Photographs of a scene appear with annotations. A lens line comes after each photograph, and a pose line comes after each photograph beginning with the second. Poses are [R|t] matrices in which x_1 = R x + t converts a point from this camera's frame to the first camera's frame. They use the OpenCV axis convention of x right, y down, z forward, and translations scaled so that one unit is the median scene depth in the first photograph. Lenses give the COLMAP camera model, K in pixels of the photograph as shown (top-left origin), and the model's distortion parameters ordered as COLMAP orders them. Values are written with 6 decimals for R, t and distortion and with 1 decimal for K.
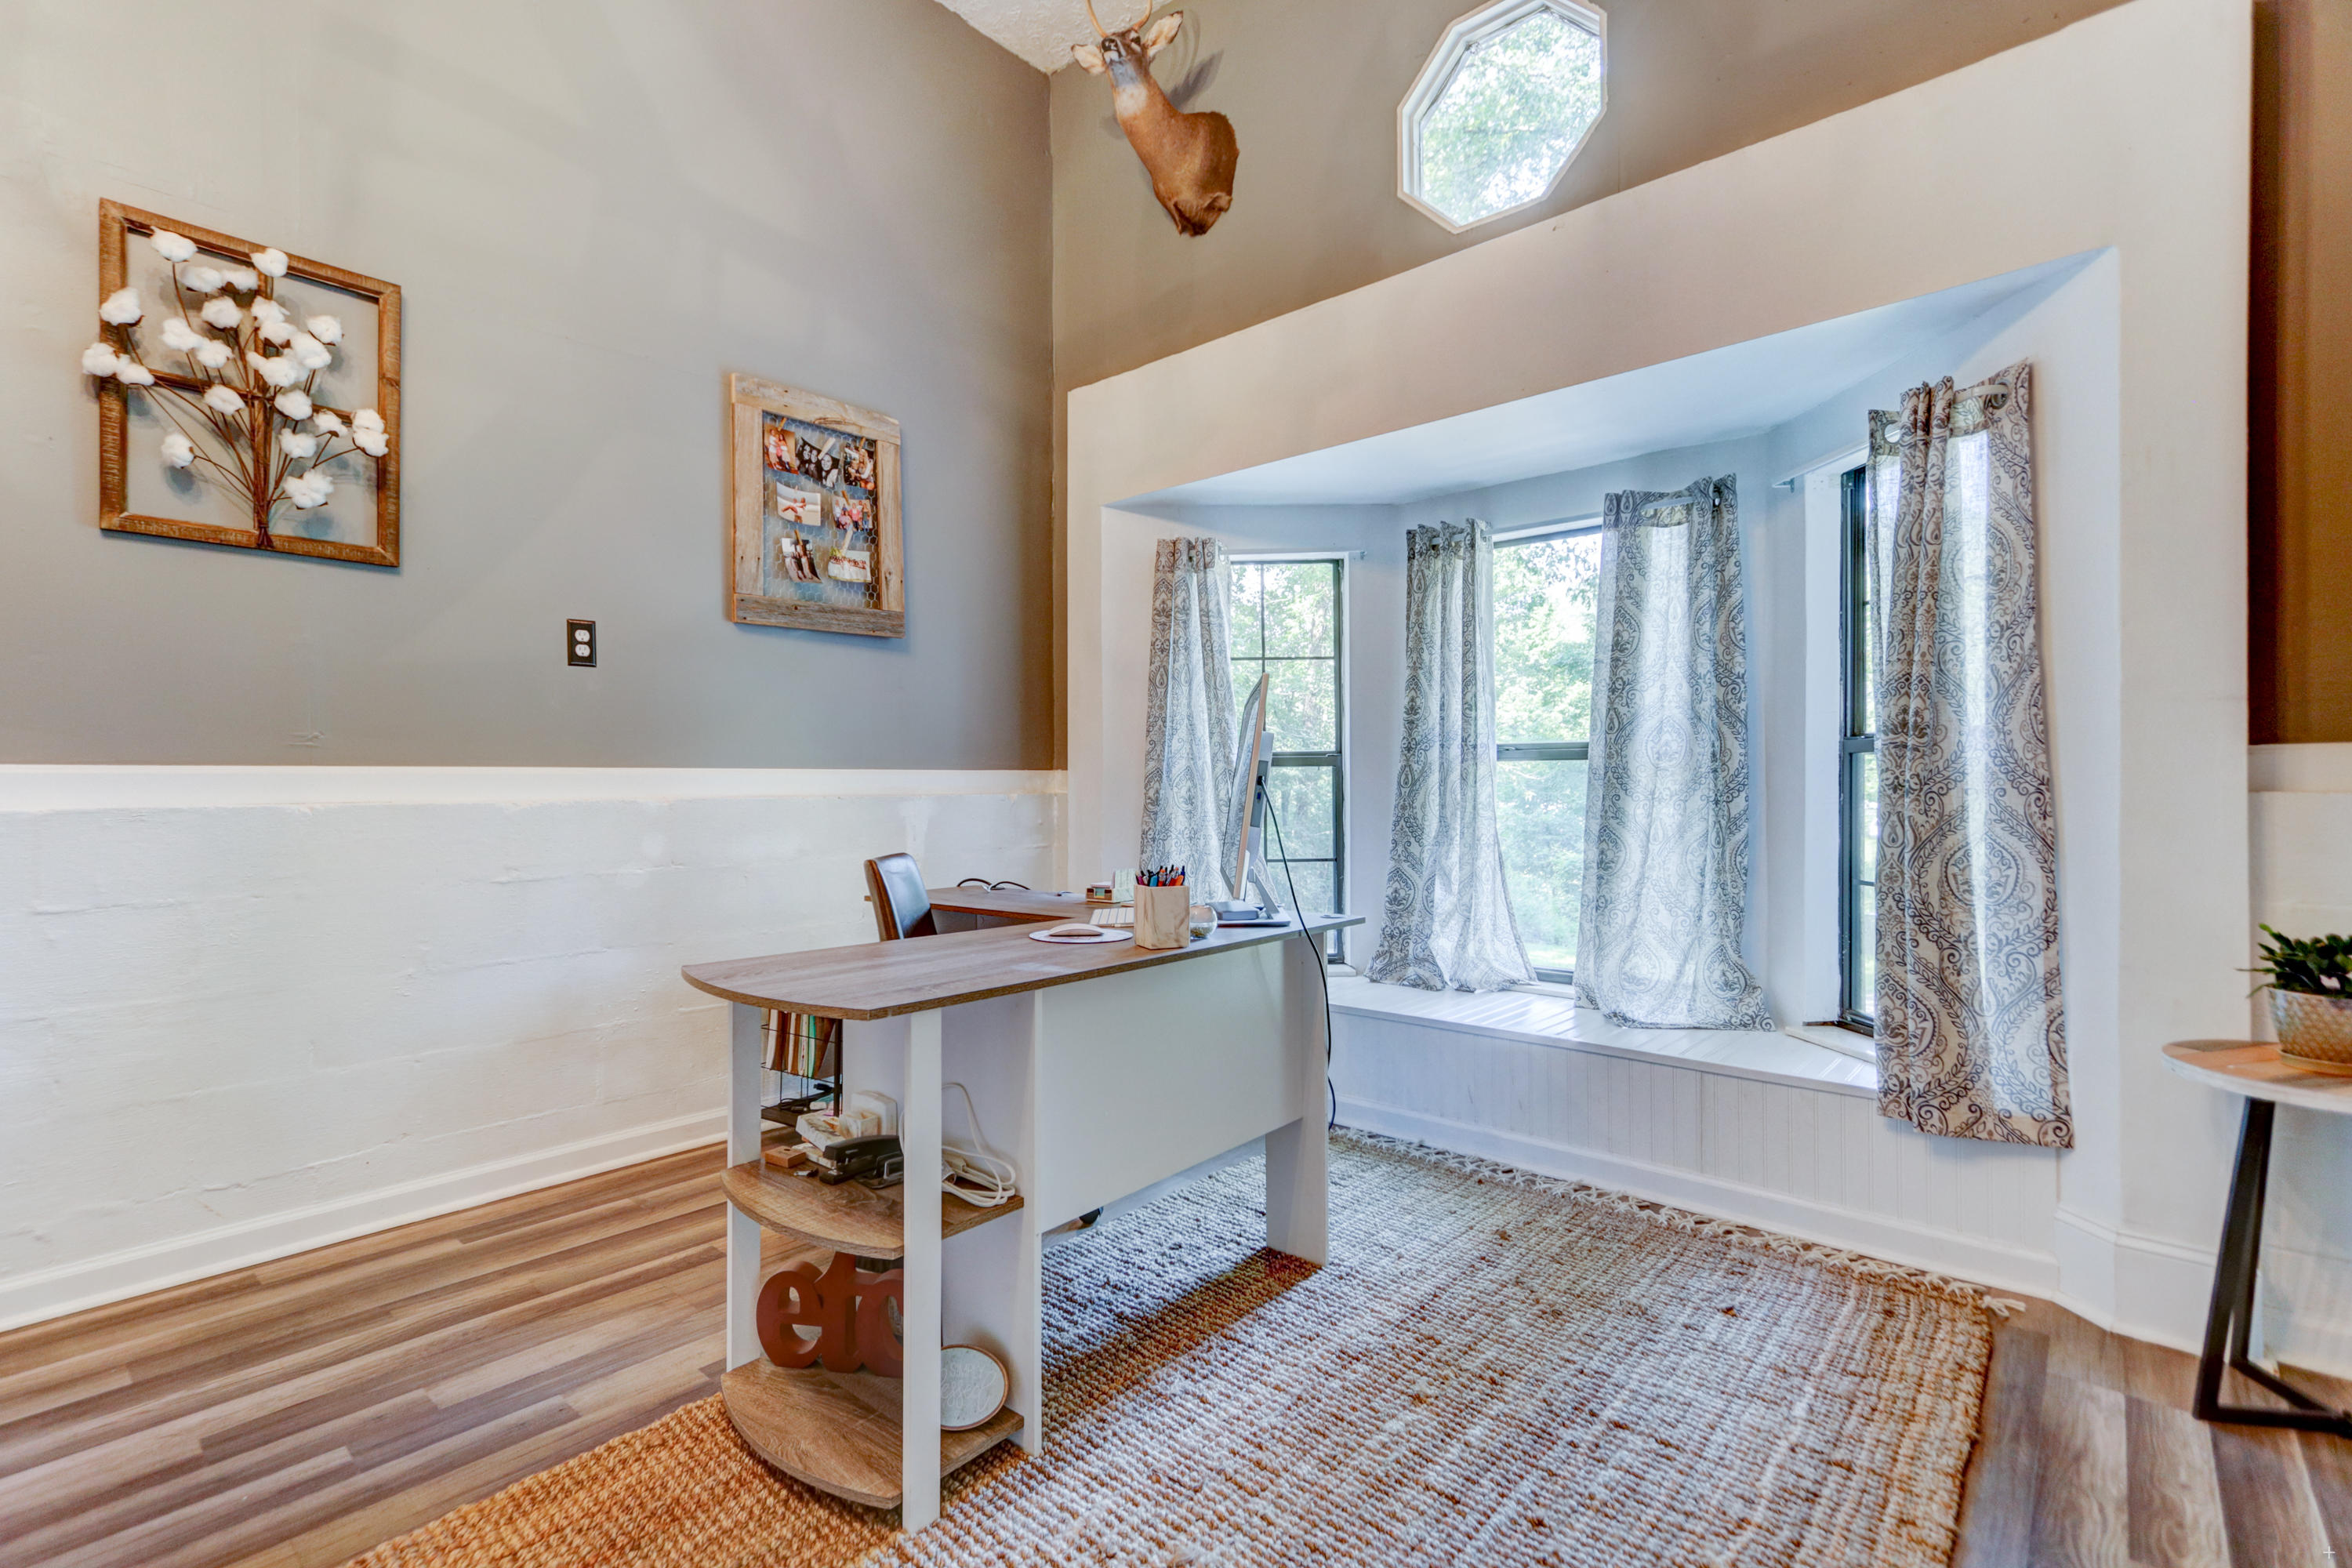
lens RADIAL K [[1095.2, 0, 1160.2], [0, 1095.2, 778.8], [0, 0, 1]] dist [0.014877, -0.000432]
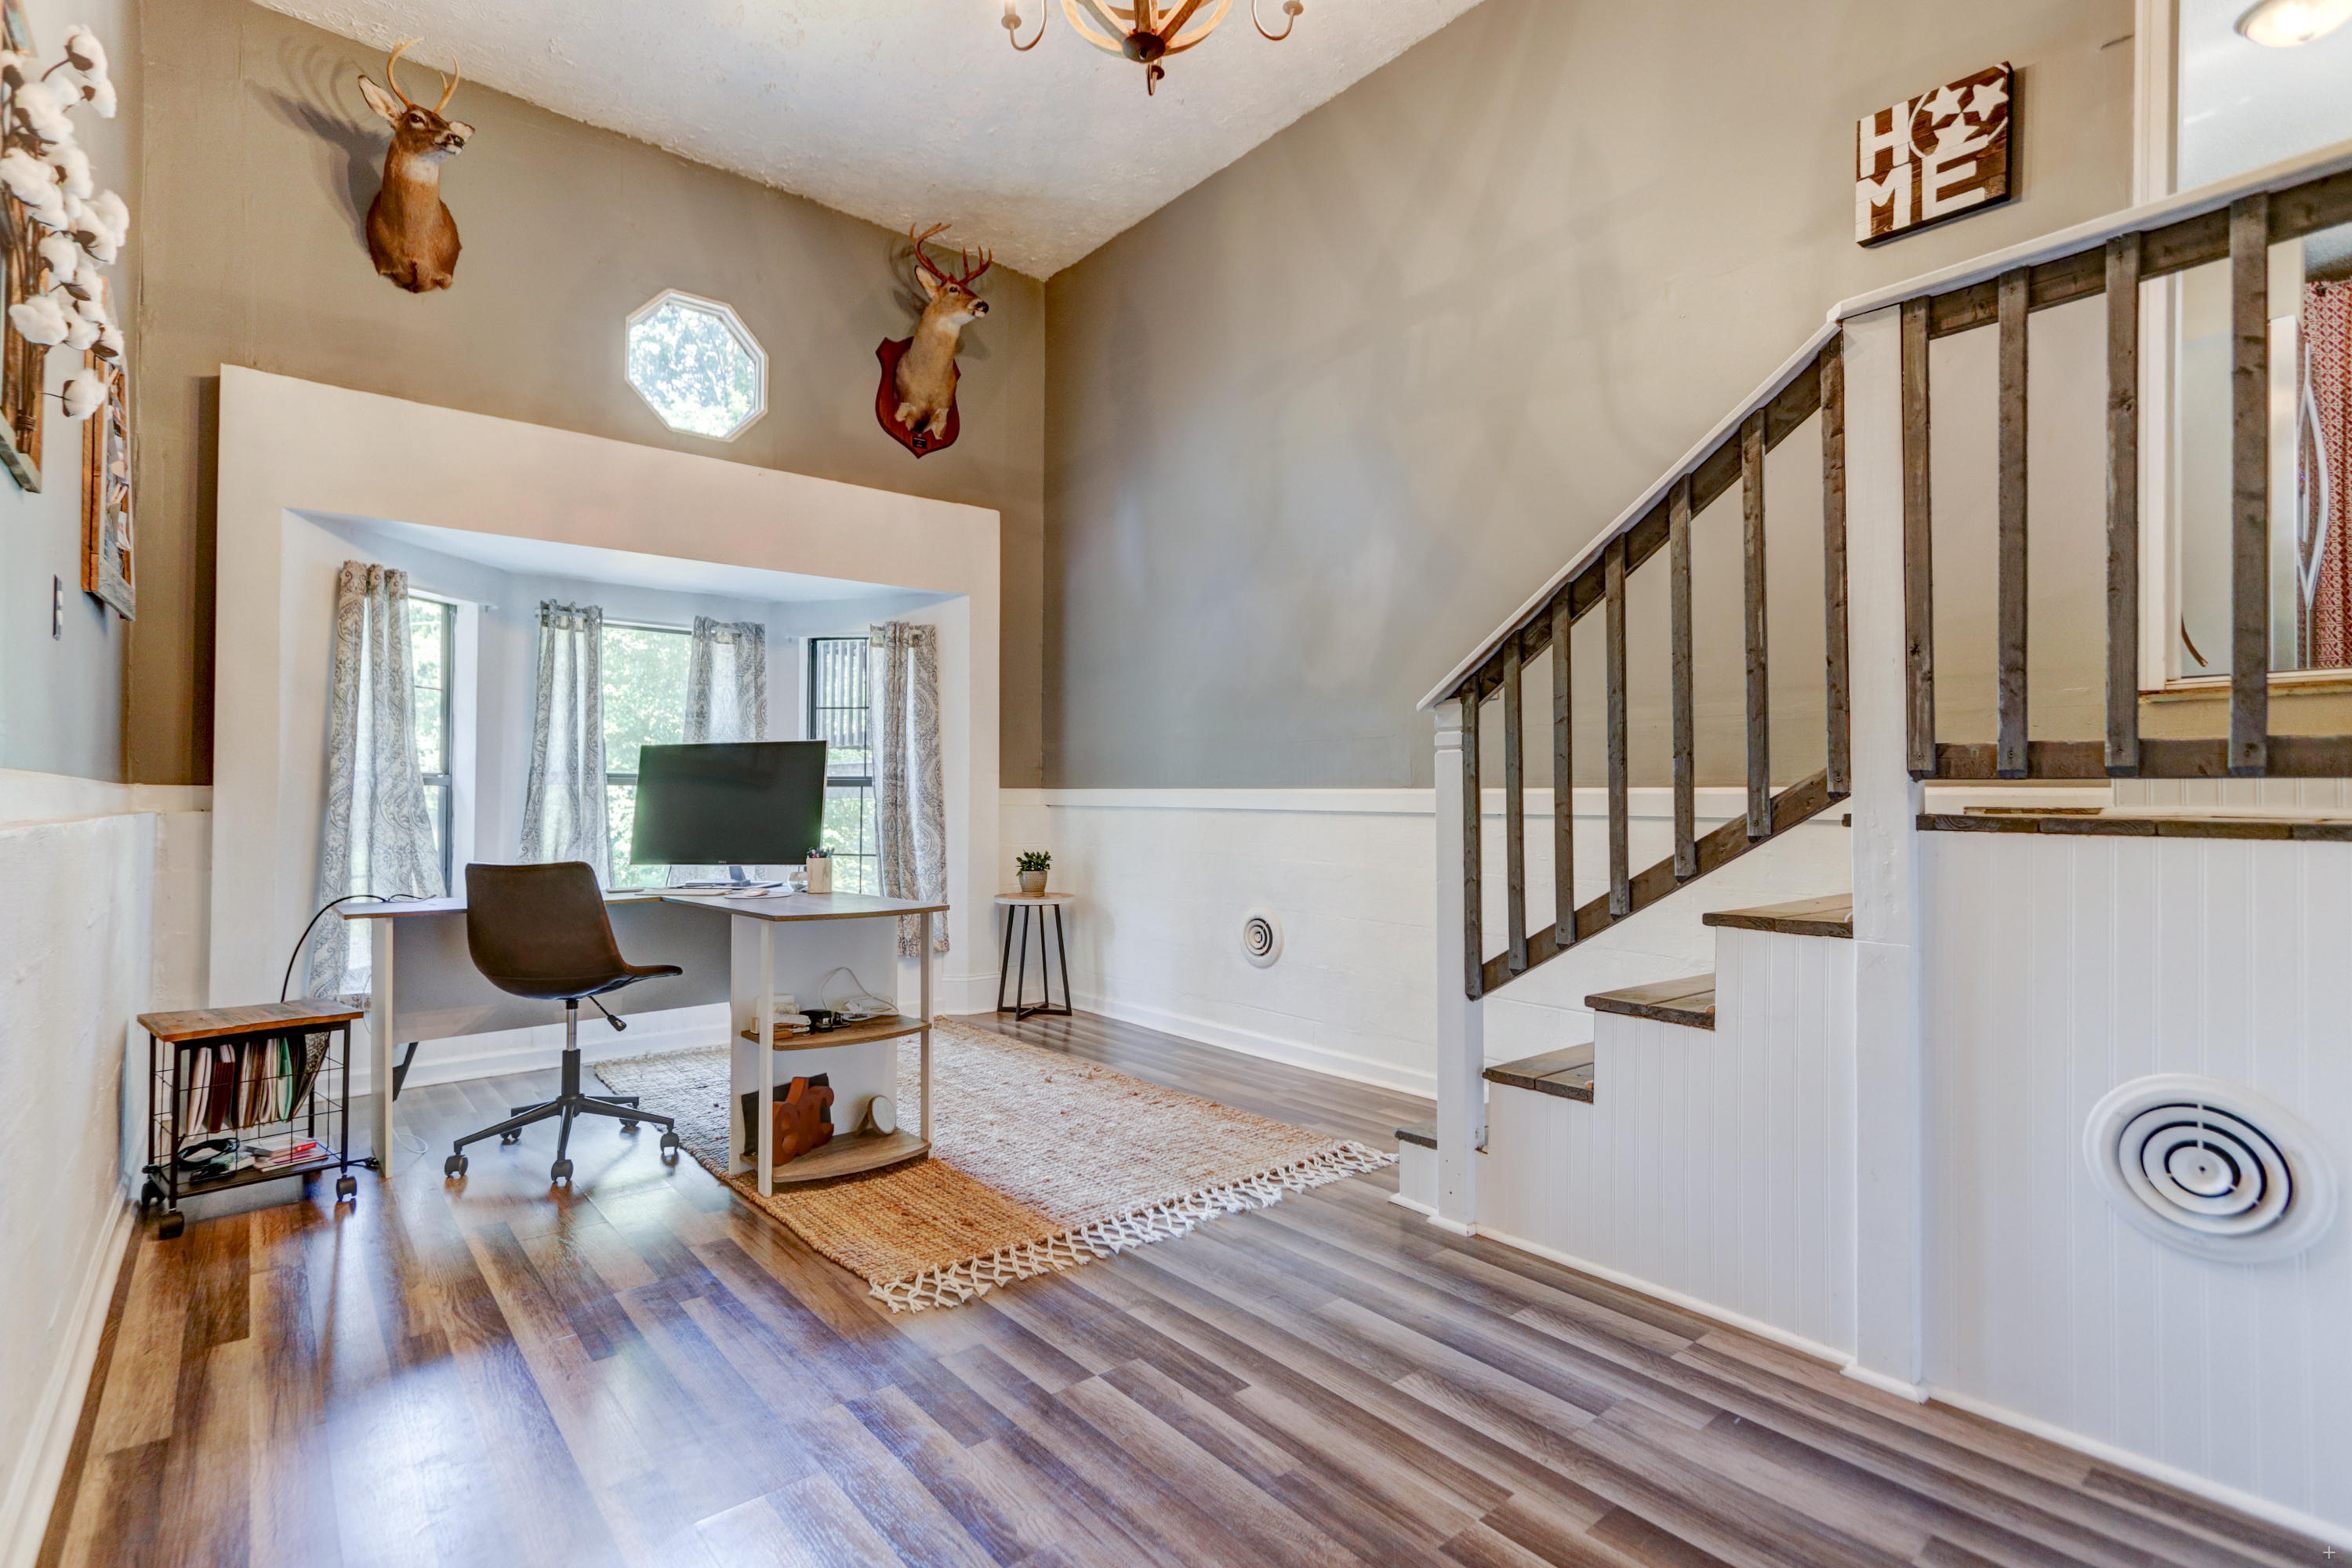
lens RADIAL K [[1095.2, 0, 1160.2], [0, 1095.2, 778.8], [0, 0, 1]] dist [0.014877, -0.000432]
pose [[0.139140, 0.019962, 0.990072, -1.320988], [-0.007283, 0.999790, -0.019134, -0.004020], [-0.990246, -0.004549, 0.139256, 0.166714]]
